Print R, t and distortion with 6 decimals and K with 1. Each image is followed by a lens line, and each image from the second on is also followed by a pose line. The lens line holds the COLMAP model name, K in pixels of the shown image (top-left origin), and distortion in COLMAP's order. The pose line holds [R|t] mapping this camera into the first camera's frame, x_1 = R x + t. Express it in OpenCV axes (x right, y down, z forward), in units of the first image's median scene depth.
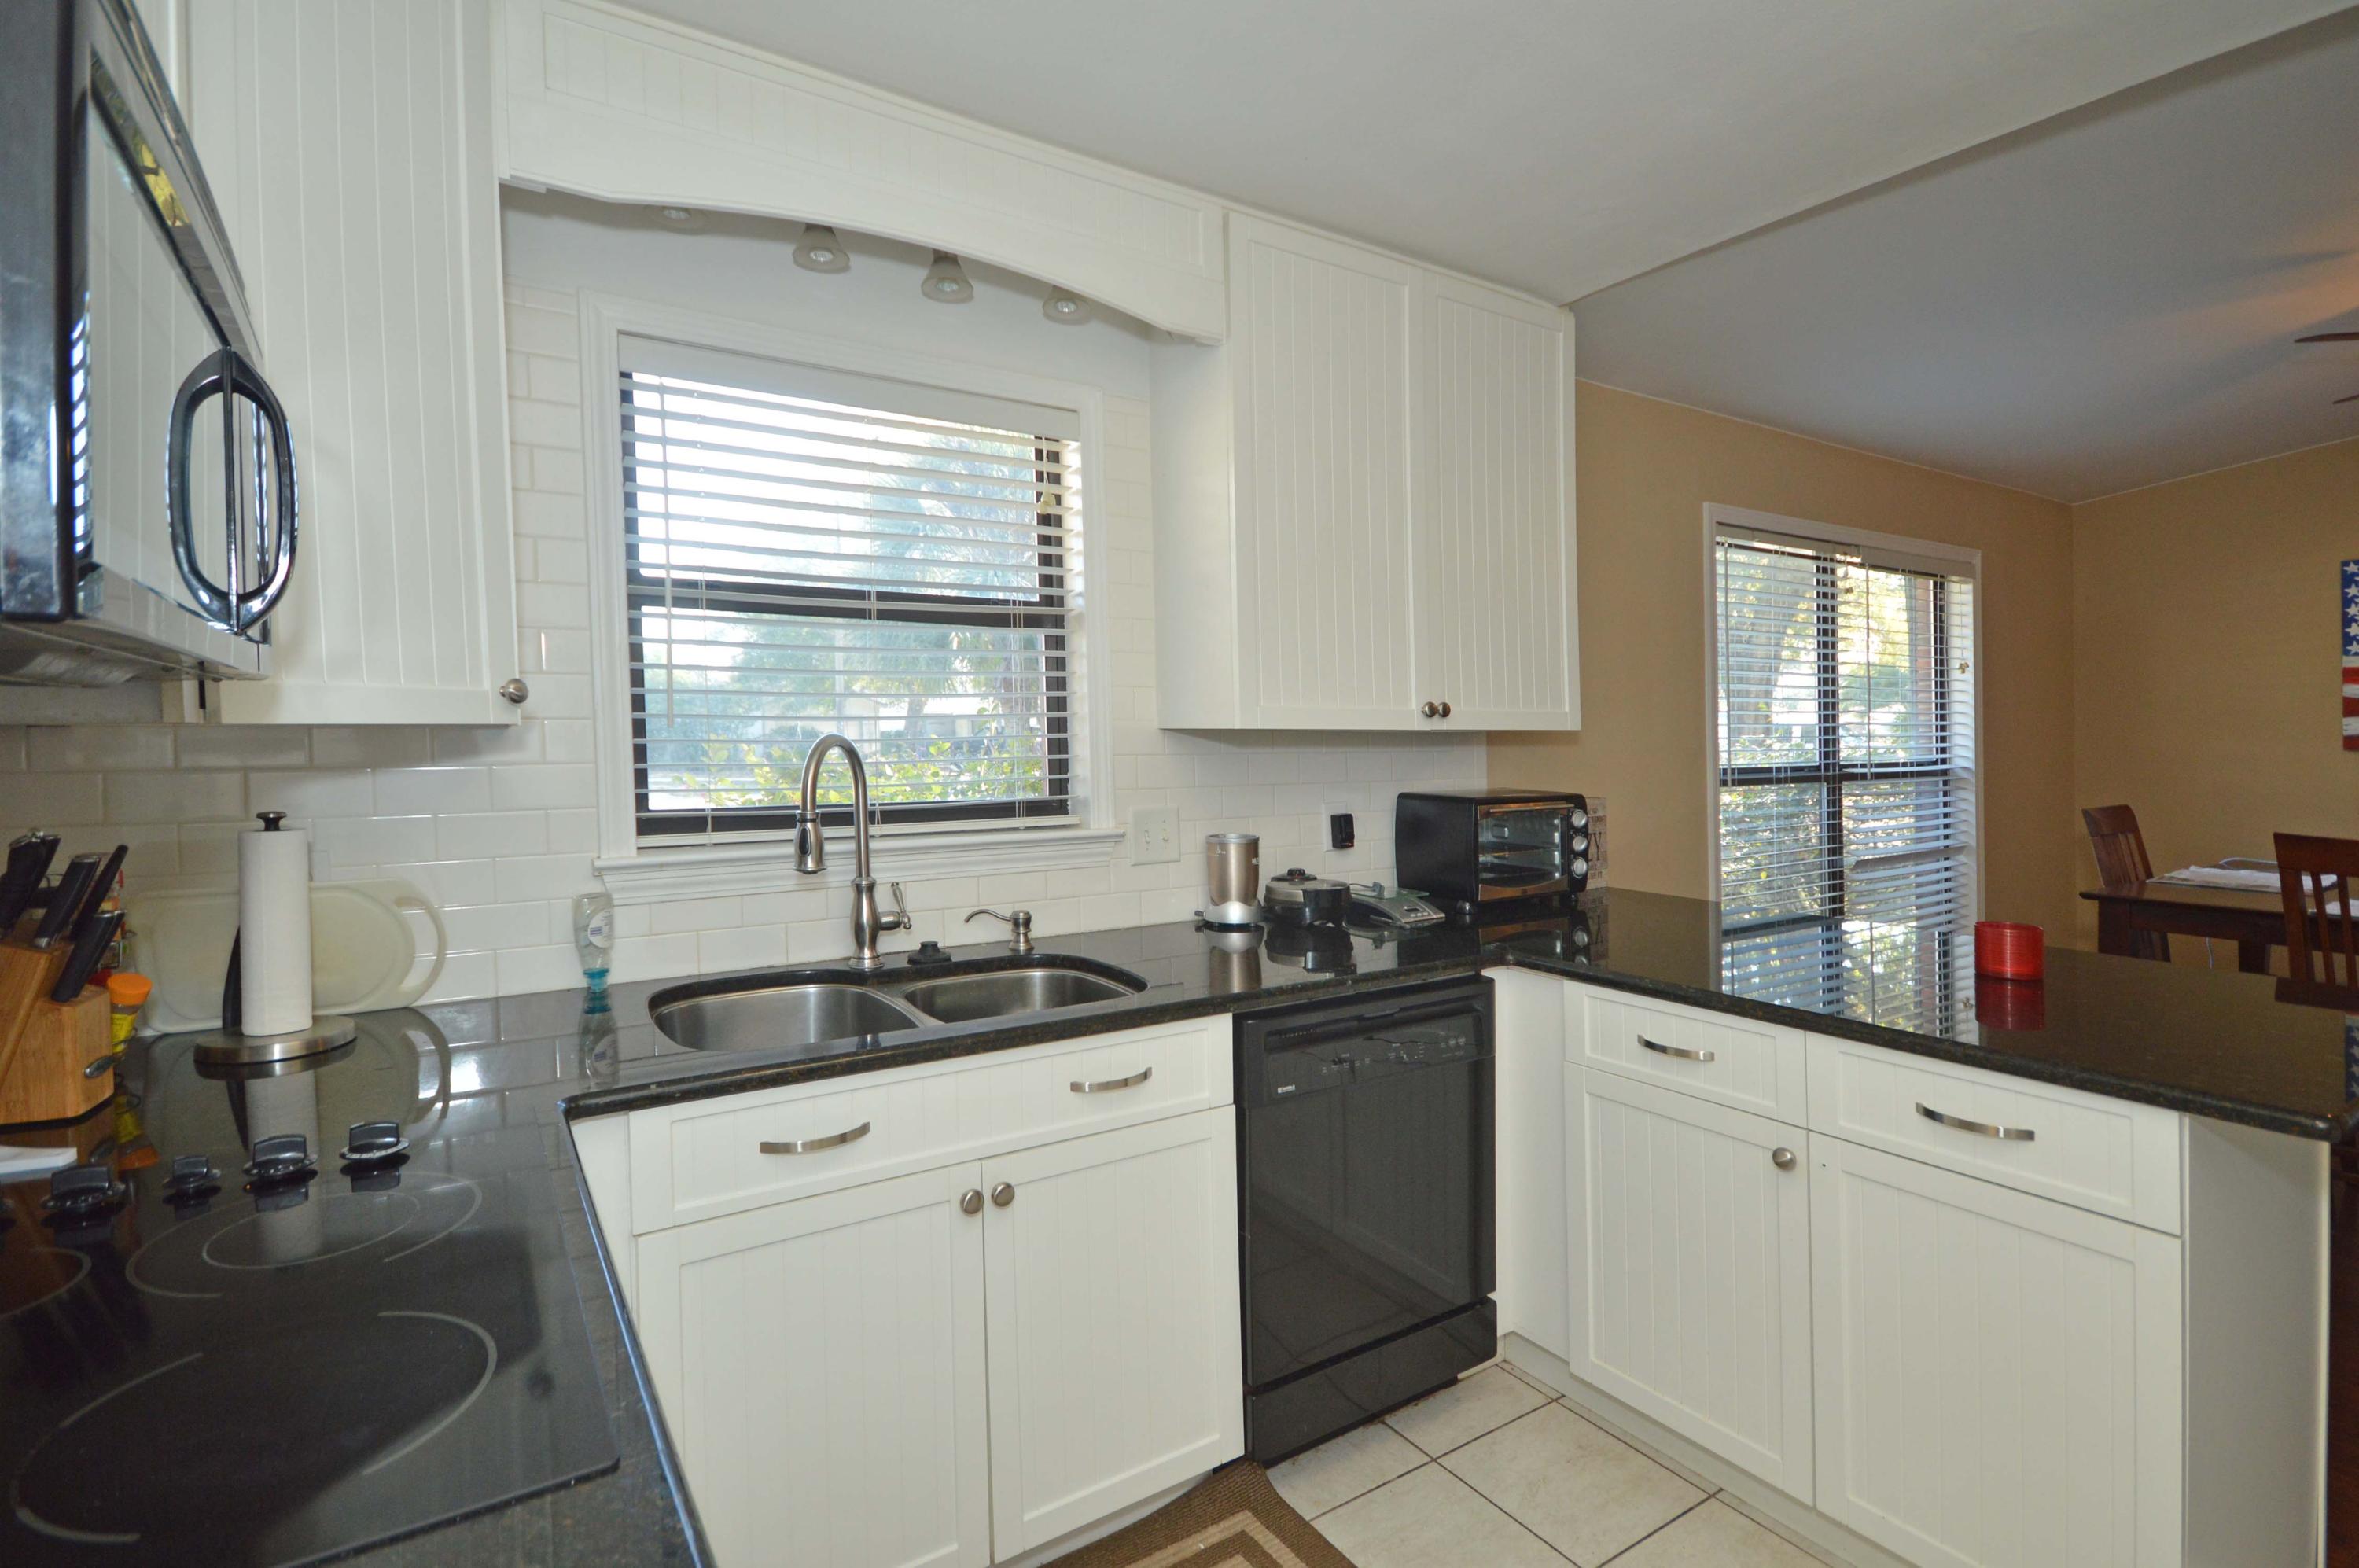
lens RADIAL K [[1145.7, 0, 1122.9], [0, 1145.7, 725.9], [0, 0, 1]] dist [0.013656, 0.000134]
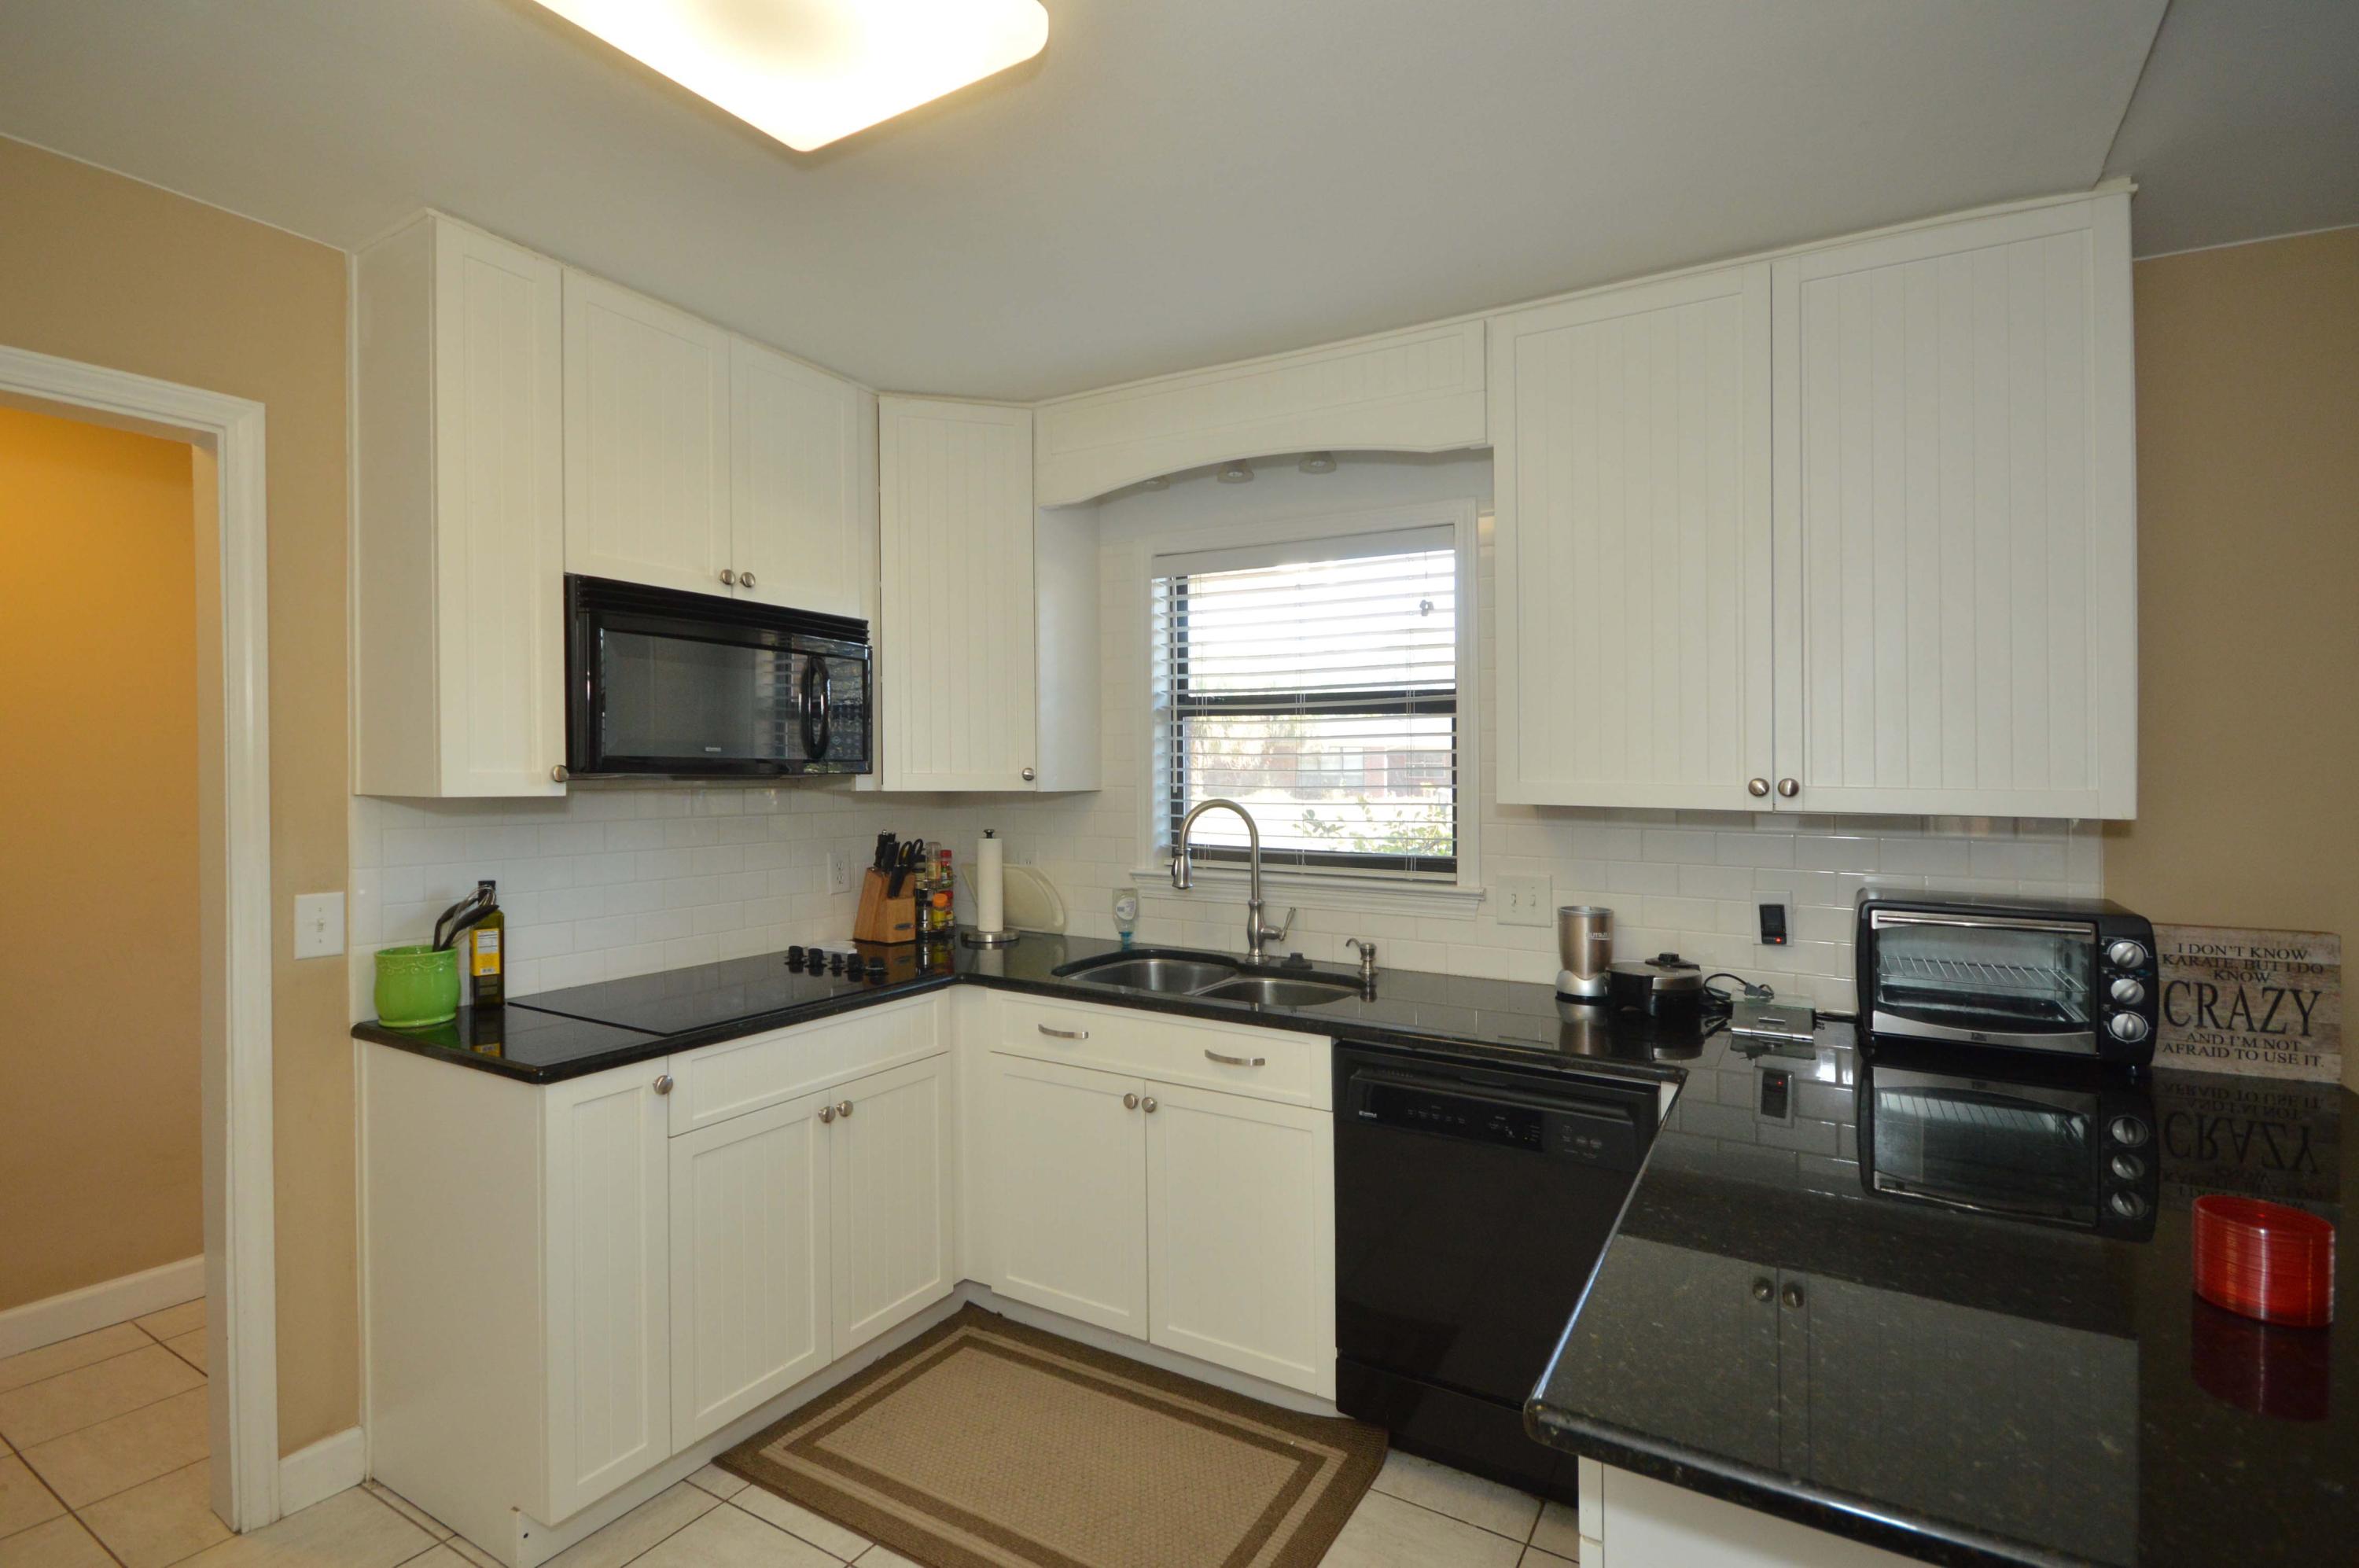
lens RADIAL K [[1090.2, 0, 1195.2], [0, 1090.2, 783.4], [0, 0, 1]] dist [-0.004067, -0.000251]
pose [[0.443207, 0.012422, -0.896333, 0.962275], [-0.003169, 0.999919, 0.012291, -0.029477], [0.896414, -0.002607, 0.443210, 0.327828]]
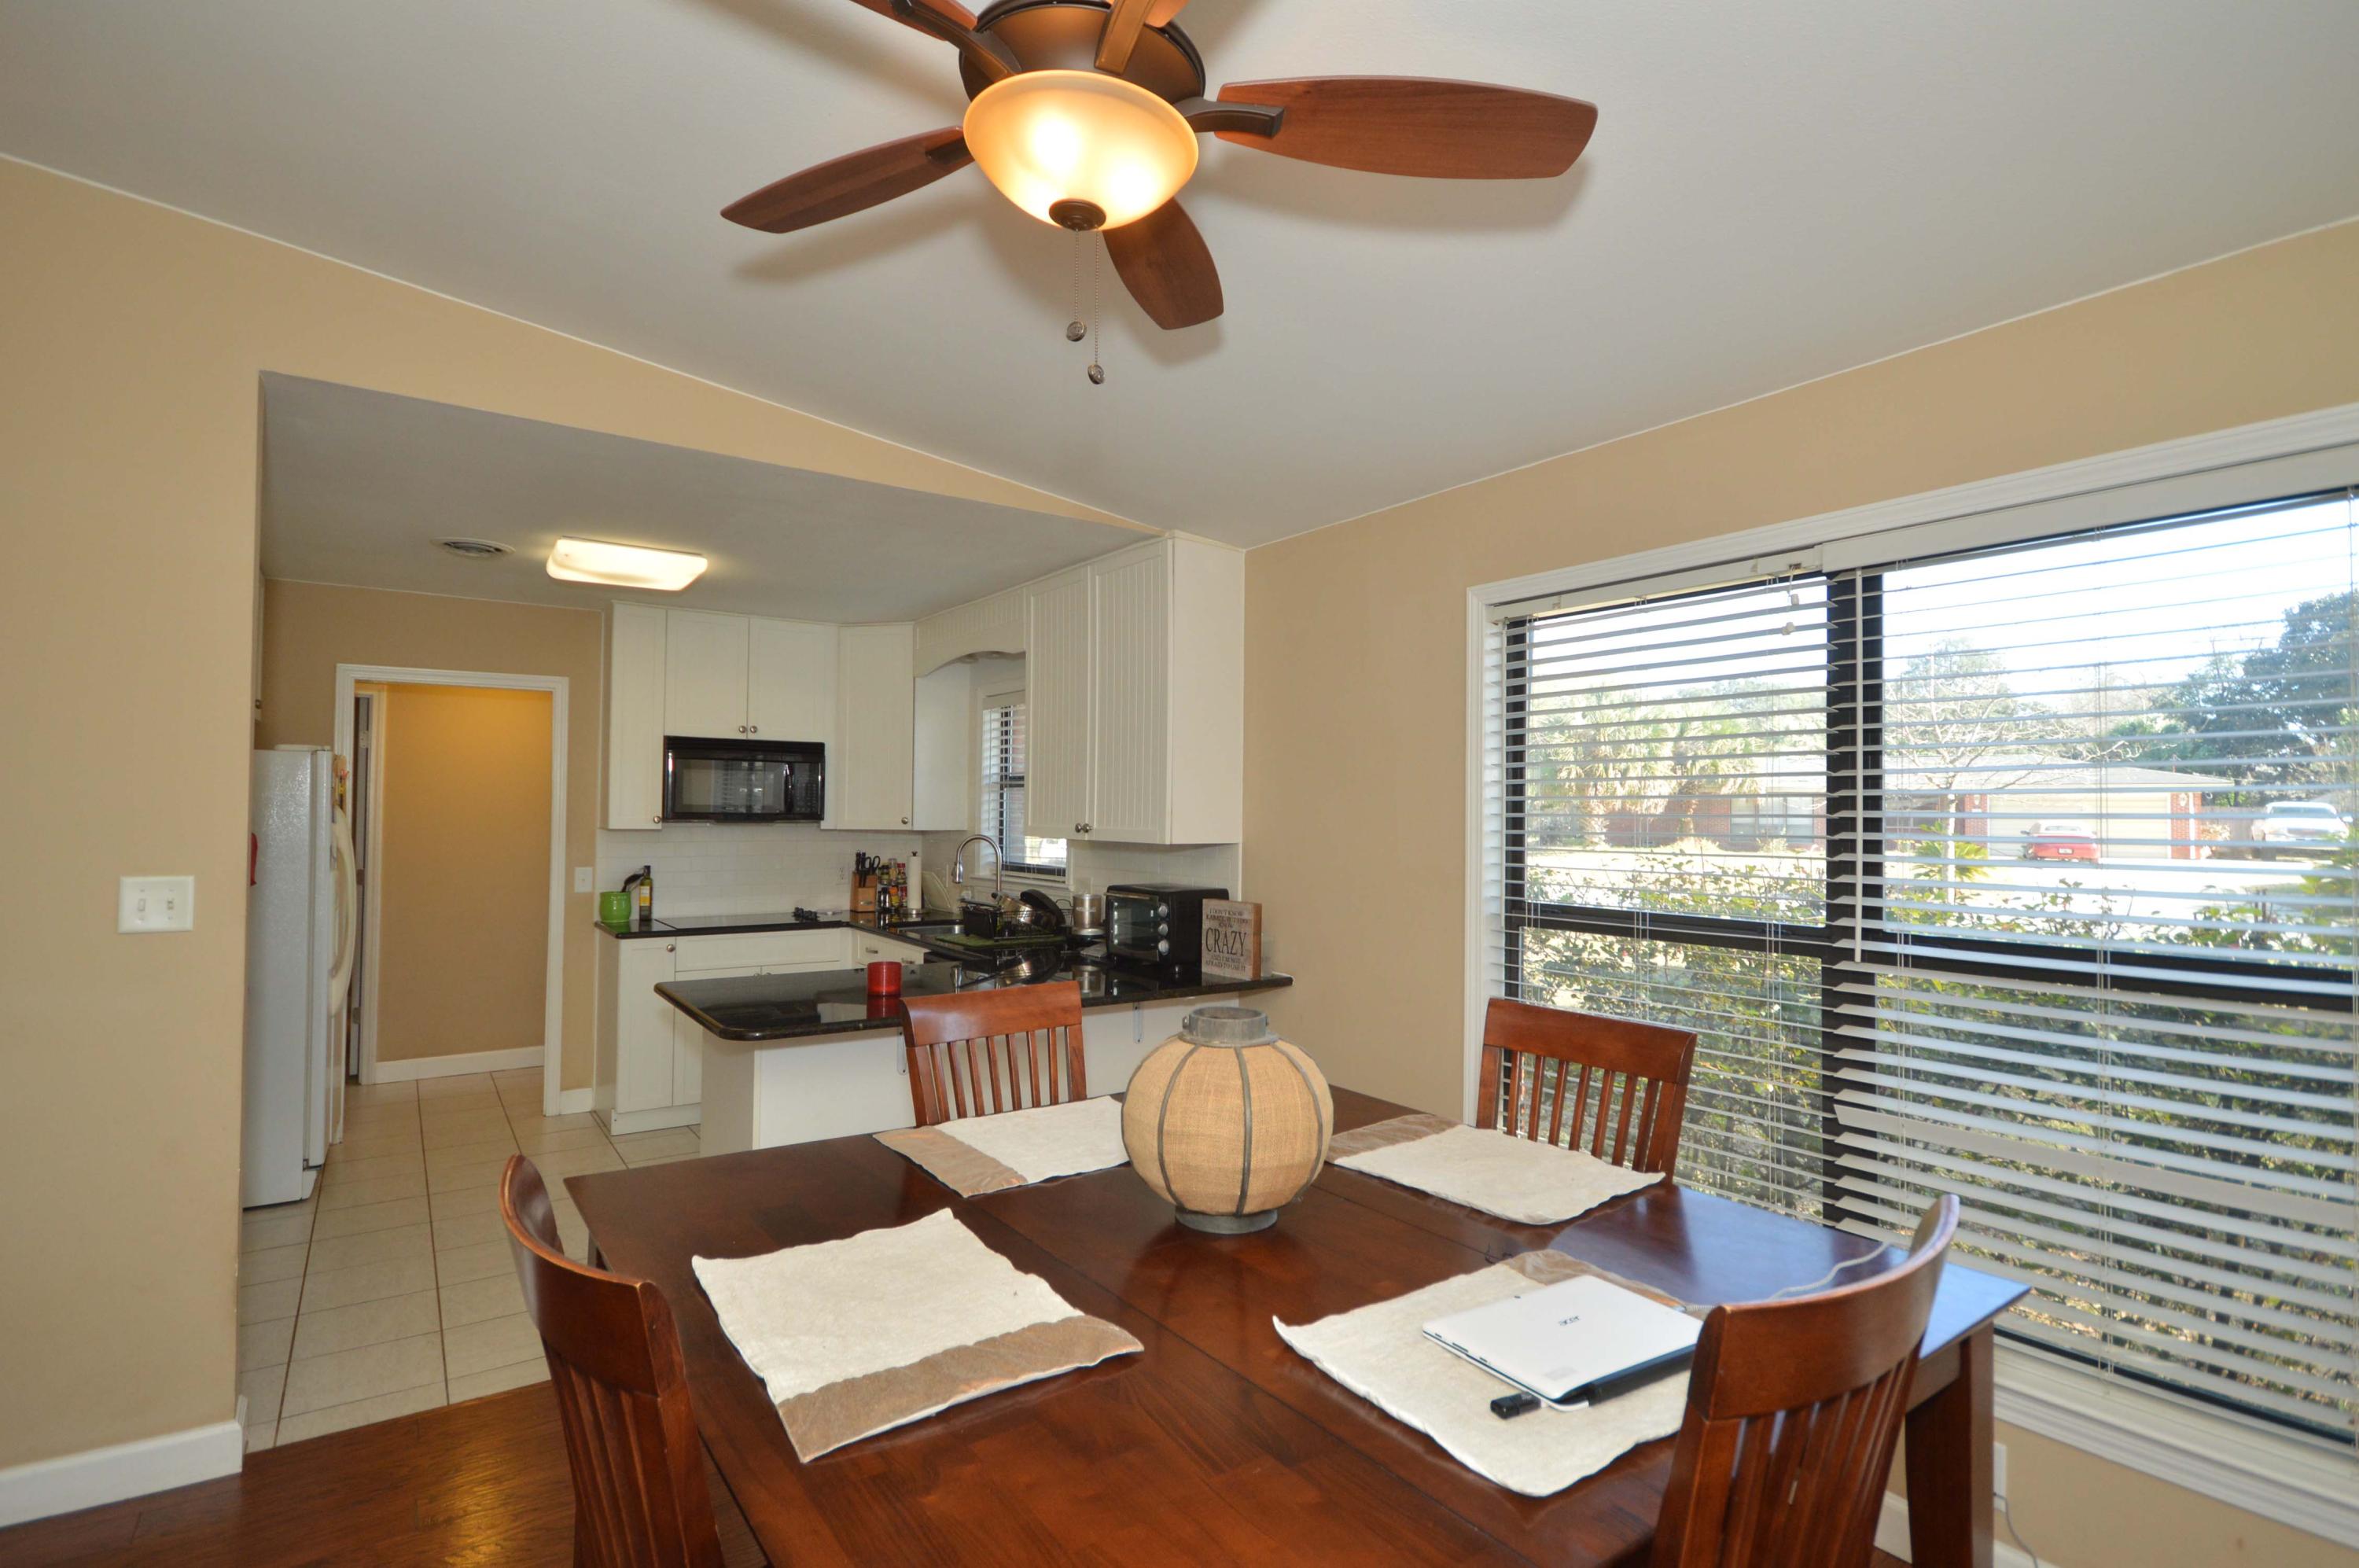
lens RADIAL K [[1145.7, 0, 1174.3], [0, 1145.7, 790.2], [0, 0, 1]] dist [0.013656, 0.000134]
pose [[0.012656, -0.022362, -0.999670, 2.375780], [-0.005312, 0.999734, -0.022431, -0.038314], [0.999906, 0.005594, 0.012534, 1.375882]]
